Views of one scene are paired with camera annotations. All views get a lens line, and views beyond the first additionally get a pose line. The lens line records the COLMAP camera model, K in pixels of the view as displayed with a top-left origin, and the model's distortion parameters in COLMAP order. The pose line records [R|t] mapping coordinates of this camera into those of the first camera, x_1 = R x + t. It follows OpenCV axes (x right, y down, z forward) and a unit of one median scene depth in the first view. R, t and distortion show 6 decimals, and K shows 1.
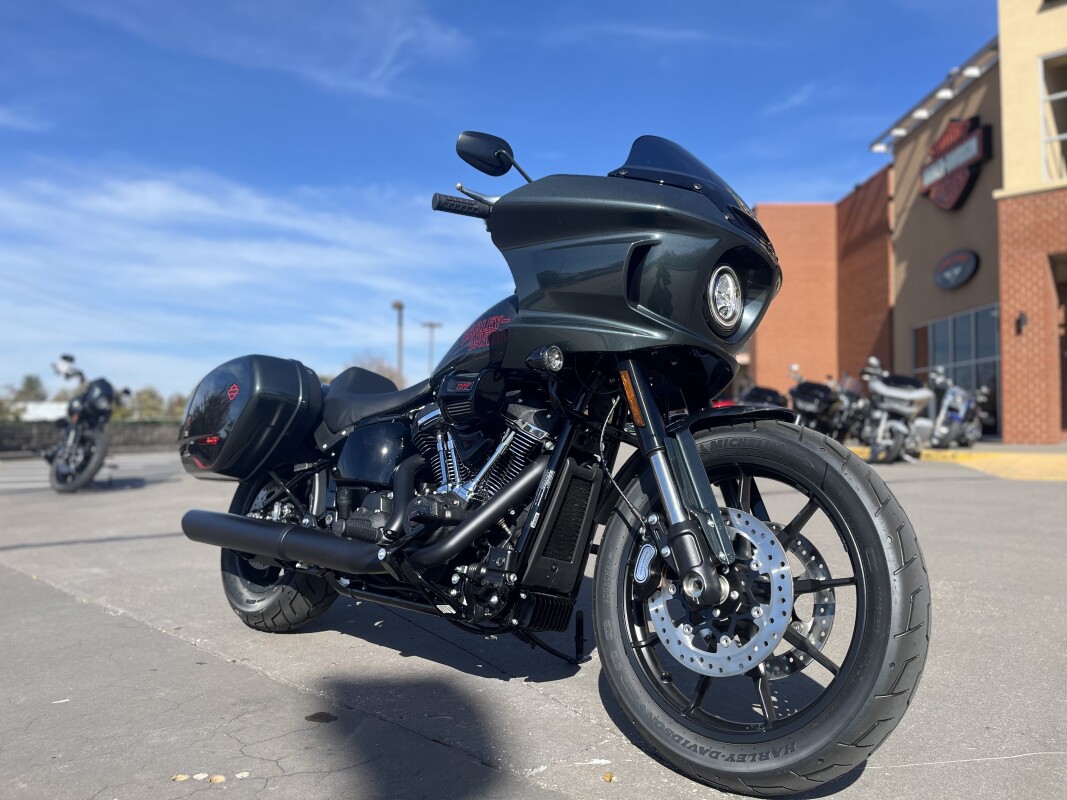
lens RADIAL K [[808.2, 0, 544.7], [0, 808.2, 426.3], [0, 0, 1]] dist [0.021819, -0.014718]
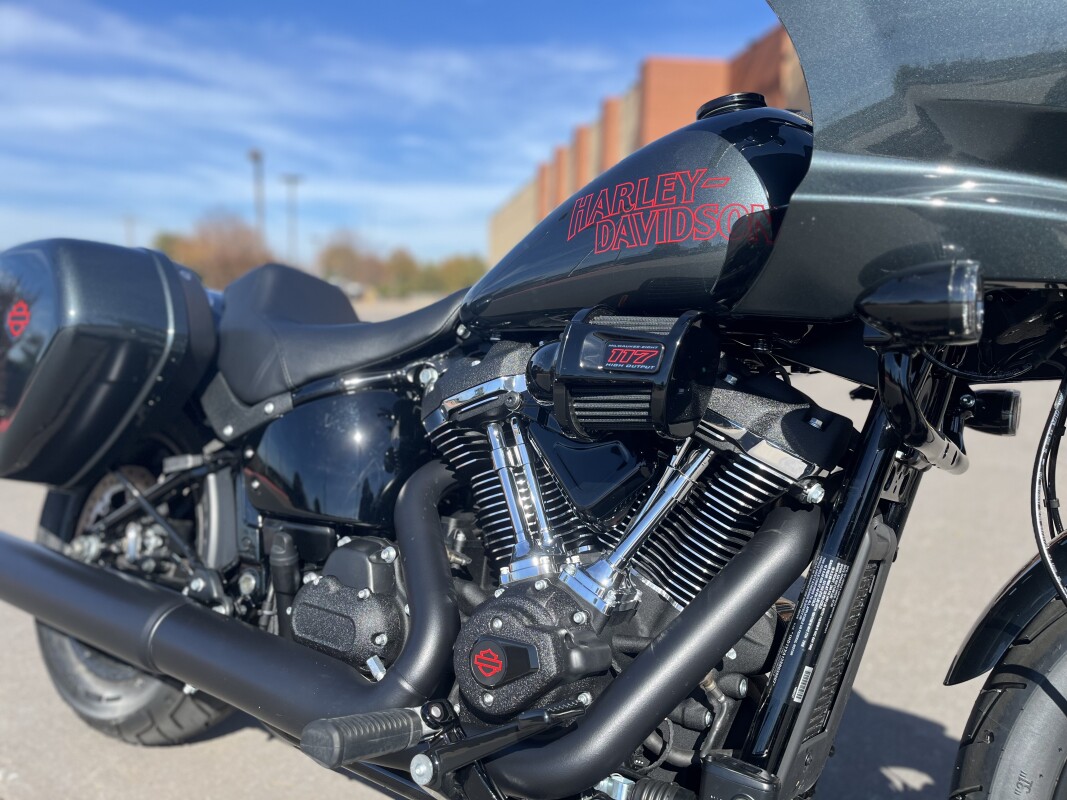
lens RADIAL K [[808.2, 0, 540.0], [0, 808.2, 429.2], [0, 0, 1]] dist [0.021819, -0.014718]
pose [[0.988608, -0.009983, 0.150180, -0.159995], [-0.014861, 0.986449, 0.163396, -0.061259], [-0.149776, -0.163767, 0.975063, 0.494809]]
